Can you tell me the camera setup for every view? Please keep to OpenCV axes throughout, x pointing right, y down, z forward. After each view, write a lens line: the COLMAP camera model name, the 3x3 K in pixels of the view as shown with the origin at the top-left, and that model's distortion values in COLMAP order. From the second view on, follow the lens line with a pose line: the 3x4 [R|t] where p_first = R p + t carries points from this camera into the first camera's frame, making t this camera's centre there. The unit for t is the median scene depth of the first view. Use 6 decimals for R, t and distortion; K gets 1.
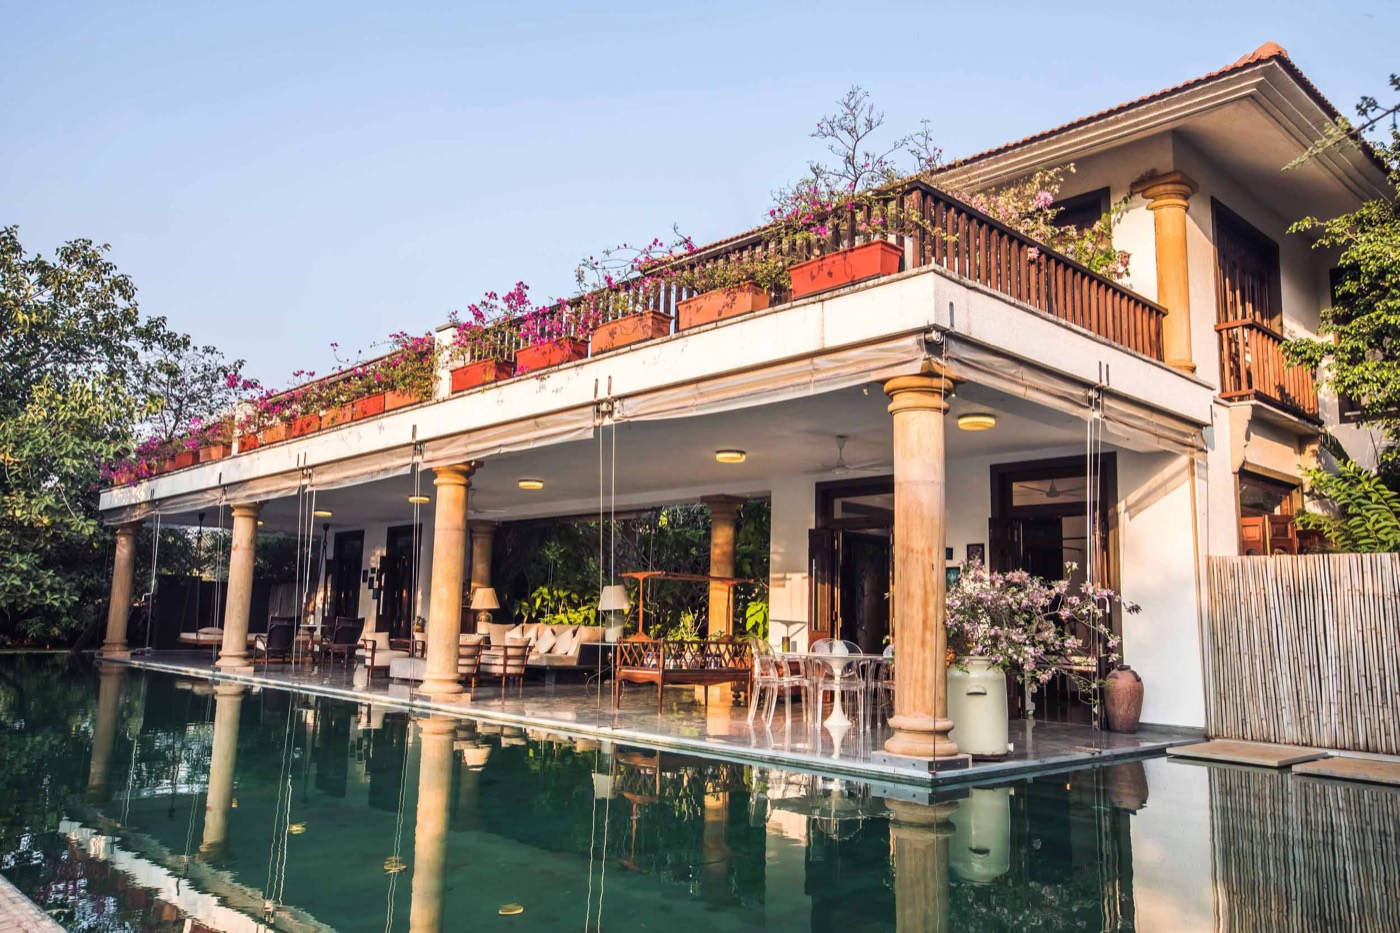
lens RADIAL K [[1072.6, 0, 700.2], [0, 1072.6, 468.6], [0, 0, 1]] dist [0.069320, 0.005216]
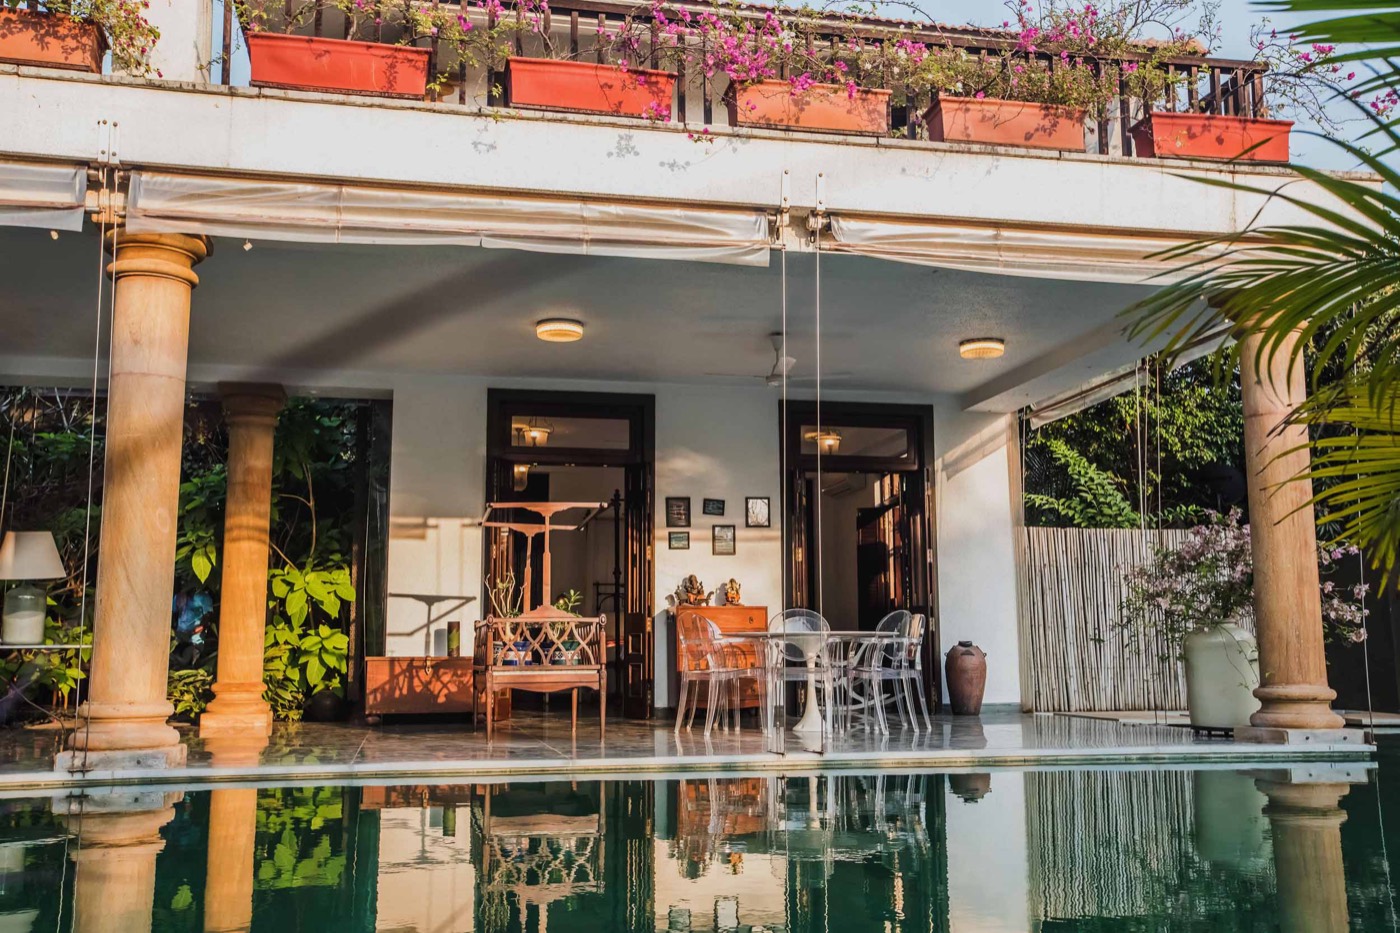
lens RADIAL K [[1349.0, 0, 698.4], [0, 1349.0, 460.0], [0, 0, 1]] dist [0.009387, 0.000000]
pose [[0.536034, 0.093776, 0.838972, -0.669594], [-0.118068, 0.992371, -0.035486, 0.097132], [-0.835899, -0.080035, 0.543017, 0.584228]]
